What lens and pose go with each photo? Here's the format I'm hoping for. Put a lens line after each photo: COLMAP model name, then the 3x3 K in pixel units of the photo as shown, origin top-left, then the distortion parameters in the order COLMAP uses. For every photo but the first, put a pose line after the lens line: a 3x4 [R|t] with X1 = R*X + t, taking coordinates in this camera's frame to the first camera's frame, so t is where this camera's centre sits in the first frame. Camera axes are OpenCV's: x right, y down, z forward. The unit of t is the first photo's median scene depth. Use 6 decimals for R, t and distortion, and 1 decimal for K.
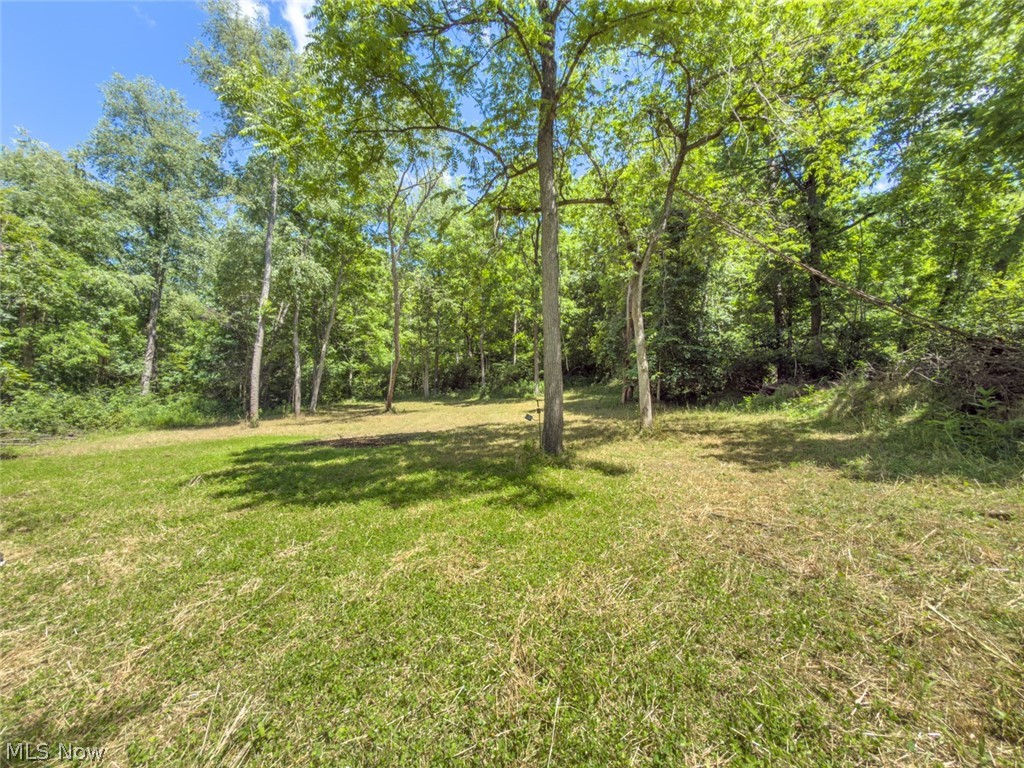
lens RADIAL K [[408.6, 0, 511.1], [0, 408.6, 379.0], [0, 0, 1]] dist [-0.000887, -0.000416]
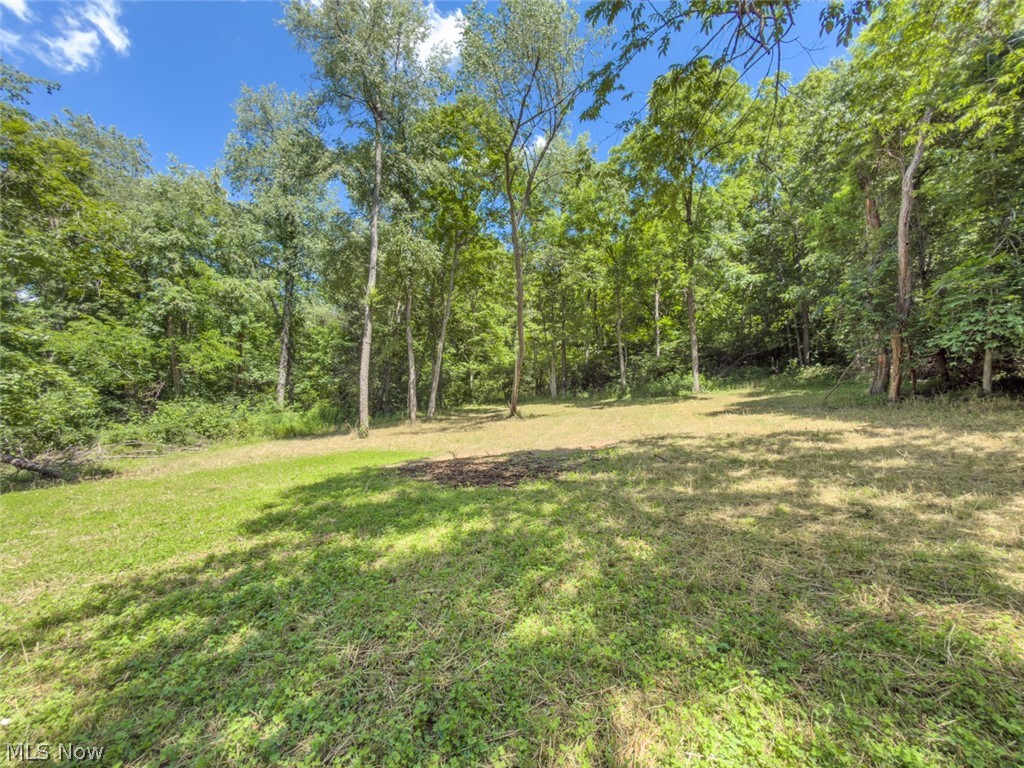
lens RADIAL K [[408.6, 0, 511.1], [0, 408.6, 379.0], [0, 0, 1]] dist [-0.000887, -0.000416]
pose [[0.959496, -0.036959, -0.279286, -0.071755], [0.035198, 0.999316, -0.011320, 0.013202], [0.279513, 0.001031, 0.960141, 0.207147]]
